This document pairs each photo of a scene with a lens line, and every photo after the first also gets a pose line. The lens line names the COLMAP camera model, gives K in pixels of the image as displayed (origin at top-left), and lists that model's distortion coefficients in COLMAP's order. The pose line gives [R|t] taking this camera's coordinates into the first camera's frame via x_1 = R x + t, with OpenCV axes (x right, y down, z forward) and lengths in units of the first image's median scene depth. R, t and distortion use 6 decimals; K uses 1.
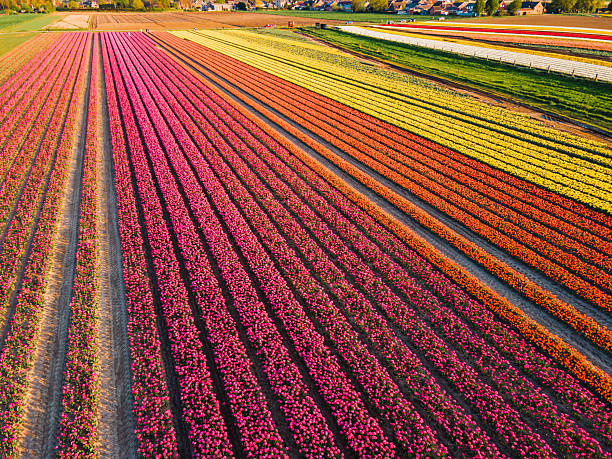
lens RADIAL K [[451.1, 0, 304.9], [0, 451.1, 221.7], [0, 0, 1]] dist [0.034534, 0.030080]
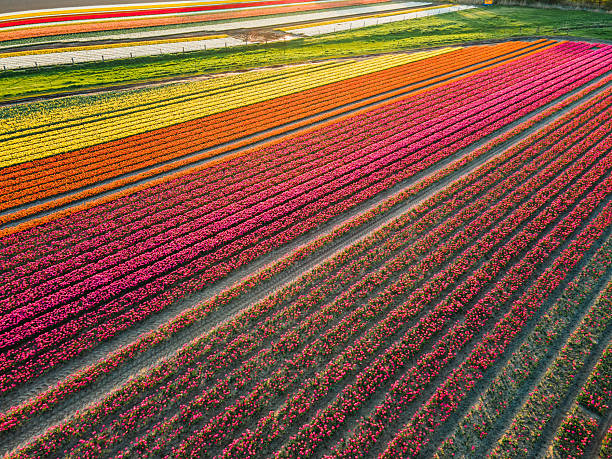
lens RADIAL K [[451.1, 0, 304.9], [0, 451.1, 221.7], [0, 0, 1]] dist [0.034534, 0.030080]
pose [[-0.390658, -0.448696, 0.803777, -1.072298], [0.419562, 0.690406, 0.589328, -0.736436], [-0.819362, 0.567460, -0.081457, 1.319380]]
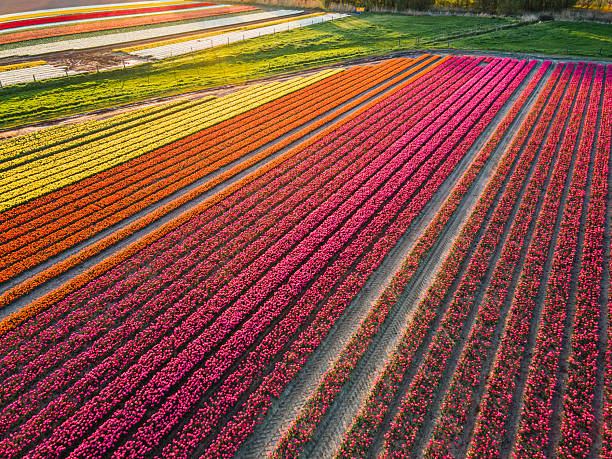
lens RADIAL K [[451.1, 0, 304.9], [0, 451.1, 221.7], [0, 0, 1]] dist [0.034534, 0.030080]
pose [[-0.603476, -0.381503, 0.700194, -0.699223], [0.371042, 0.642903, 0.670078, -0.610667], [-0.705793, 0.664177, -0.246423, 1.050549]]
